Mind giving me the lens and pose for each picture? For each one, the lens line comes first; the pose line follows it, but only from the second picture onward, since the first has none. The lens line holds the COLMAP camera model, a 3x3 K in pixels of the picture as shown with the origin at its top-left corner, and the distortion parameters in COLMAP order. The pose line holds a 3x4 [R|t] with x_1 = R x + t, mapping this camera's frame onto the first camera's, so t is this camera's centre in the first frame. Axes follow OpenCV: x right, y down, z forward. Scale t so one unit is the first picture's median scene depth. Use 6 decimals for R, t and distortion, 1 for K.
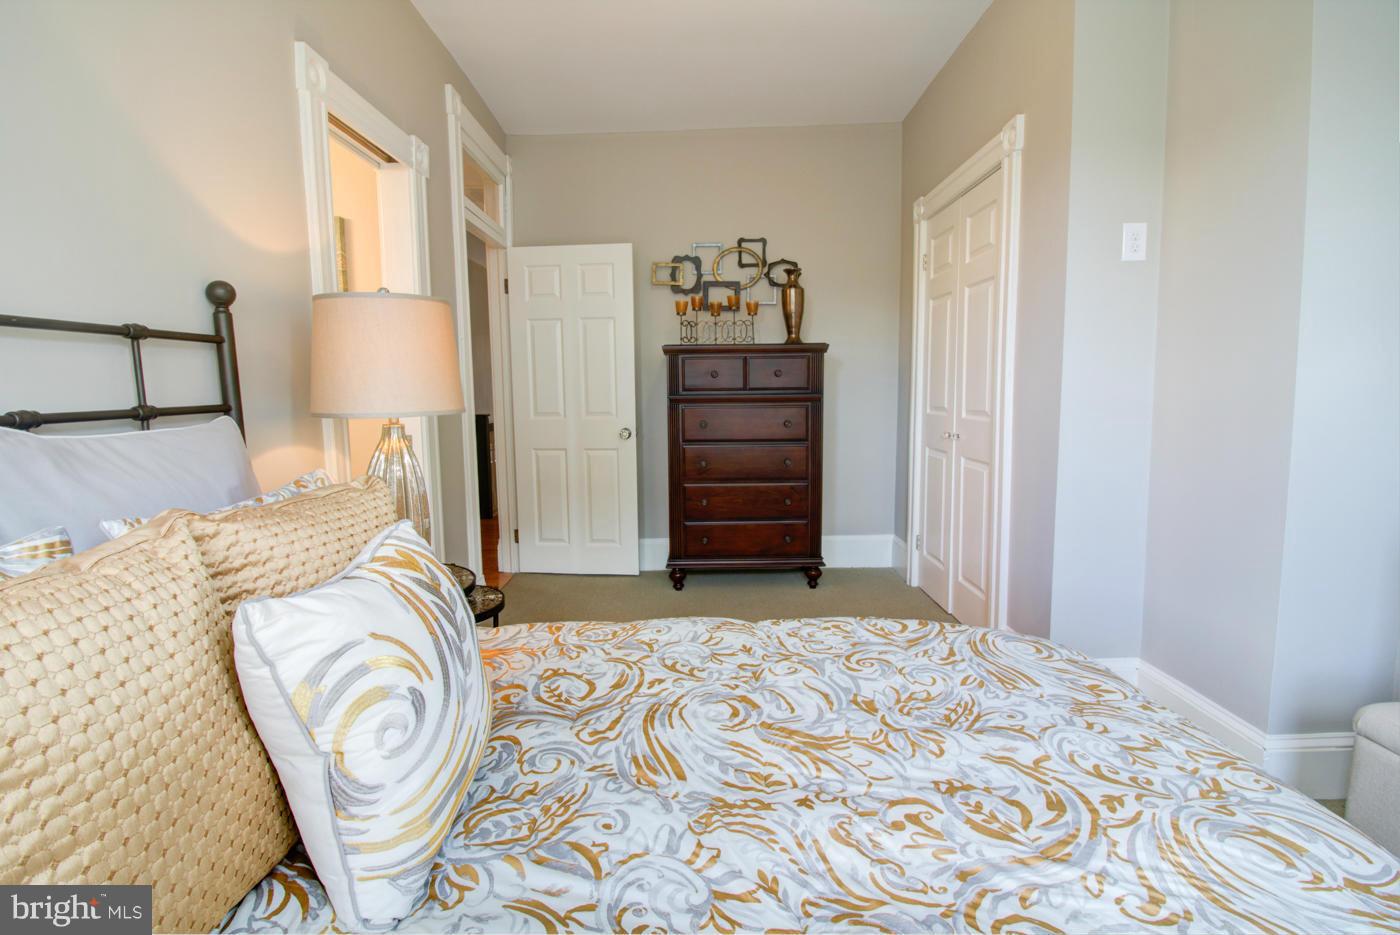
lens RADIAL K [[644.5, 0, 701.0], [0, 644.5, 465.8], [0, 0, 1]] dist [-0.003238, -0.010723]
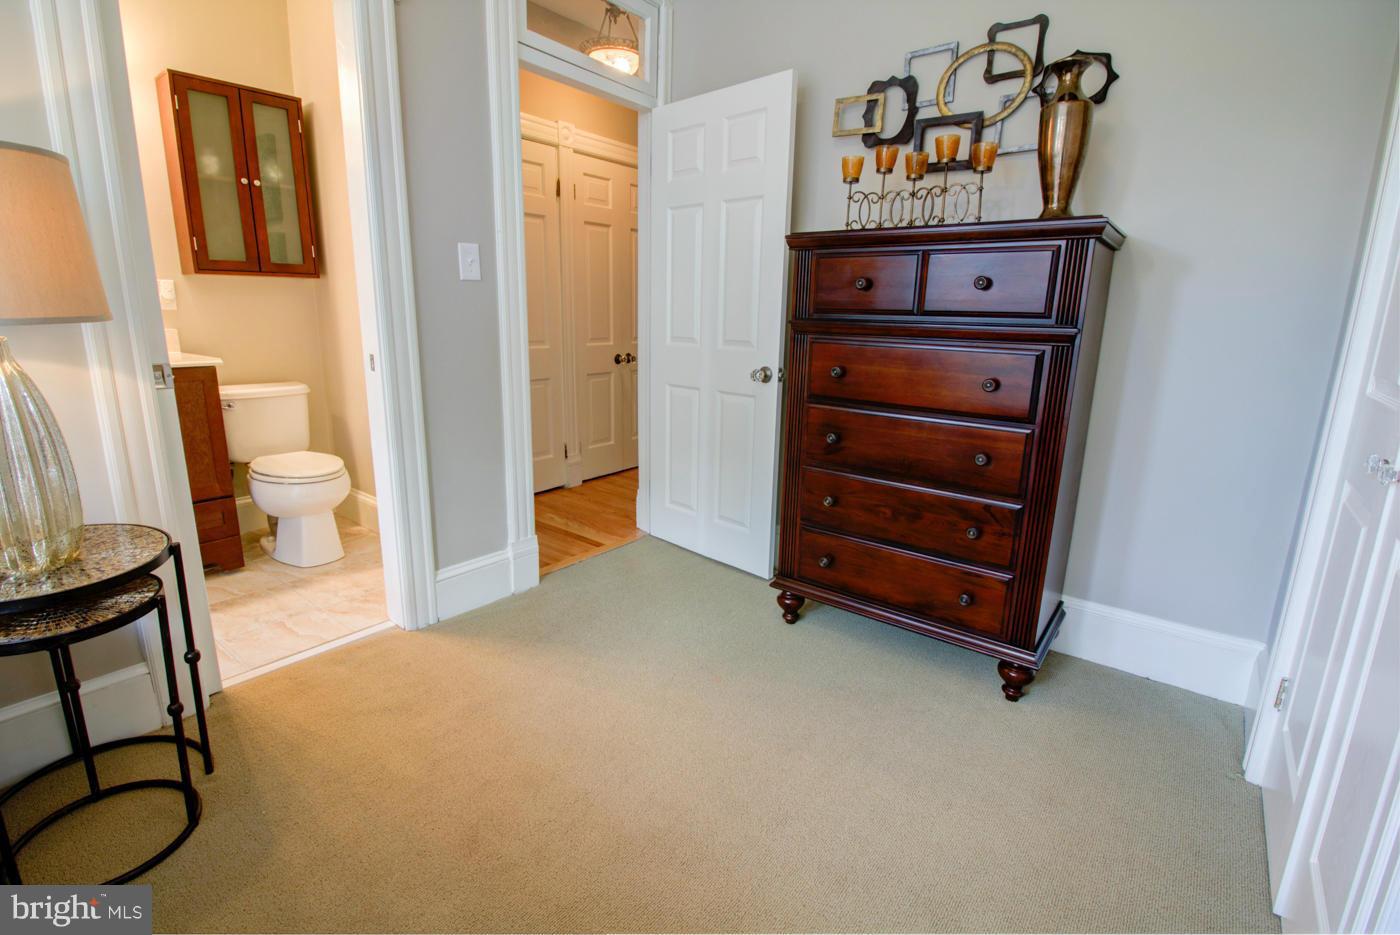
lens RADIAL K [[644.5, 0, 698.5], [0, 644.5, 458.7], [0, 0, 1]] dist [-0.003238, -0.010723]
pose [[0.798371, 0.159596, -0.580632, 0.229354], [-0.091825, 0.985228, 0.144547, -0.053872], [0.595124, -0.062086, 0.801232, 0.407768]]
